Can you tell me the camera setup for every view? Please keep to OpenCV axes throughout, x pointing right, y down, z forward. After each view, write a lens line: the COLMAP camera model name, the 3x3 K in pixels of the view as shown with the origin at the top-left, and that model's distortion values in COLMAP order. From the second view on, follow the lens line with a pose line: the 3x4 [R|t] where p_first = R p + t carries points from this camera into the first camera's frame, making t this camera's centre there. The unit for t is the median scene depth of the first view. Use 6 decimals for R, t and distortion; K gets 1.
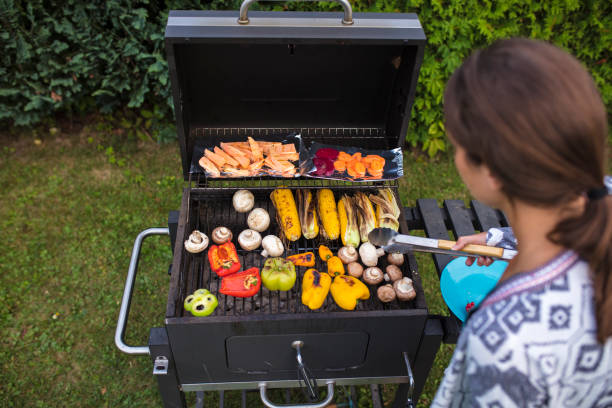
lens RADIAL K [[585.6, 0, 308.7], [0, 585.6, 205.6], [0, 0, 1]] dist [-0.063882, 0.082488]
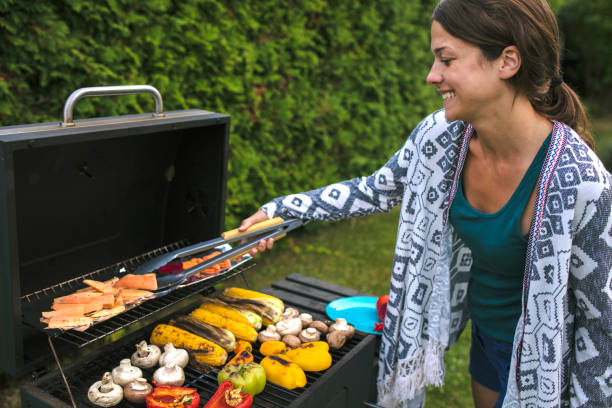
lens RADIAL K [[585.6, 0, 308.7], [0, 585.6, 205.6], [0, 0, 1]] dist [-0.063882, 0.082488]
pose [[0.577466, -0.229423, 0.783516, -0.318780], [0.547353, 0.820865, -0.163051, 0.055931], [-0.605753, 0.523016, 0.599597, 0.189314]]
